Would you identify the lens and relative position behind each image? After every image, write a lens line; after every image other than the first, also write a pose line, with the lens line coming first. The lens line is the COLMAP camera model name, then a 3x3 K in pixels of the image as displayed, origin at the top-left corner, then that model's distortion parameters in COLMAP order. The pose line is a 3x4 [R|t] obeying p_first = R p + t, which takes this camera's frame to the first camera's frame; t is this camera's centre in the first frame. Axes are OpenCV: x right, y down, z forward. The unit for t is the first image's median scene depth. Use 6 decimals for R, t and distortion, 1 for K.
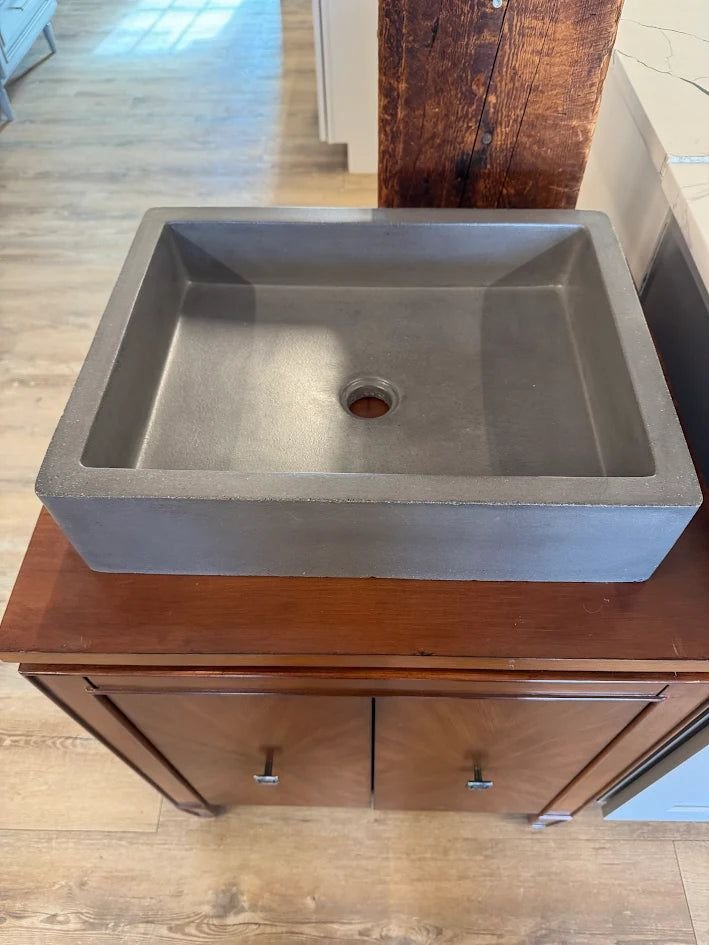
lens RADIAL K [[673.1, 0, 357.8], [0, 673.1, 482.6], [0, 0, 1]] dist [0.001839, -0.020246]
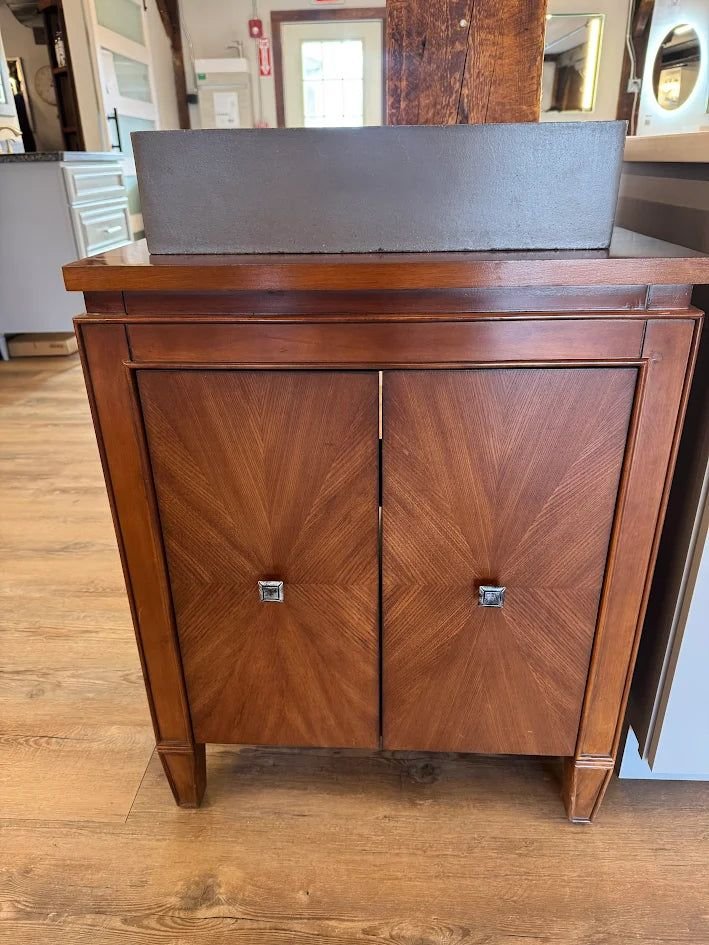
lens RADIAL K [[673.1, 0, 355.5], [0, 673.1, 480.0], [0, 0, 1]] dist [0.001839, -0.020246]
pose [[0.999486, 0.012381, -0.029564, 0.009589], [-0.024716, 0.884973, -0.464986, 0.558691], [0.020407, 0.465478, 0.884824, 0.062207]]
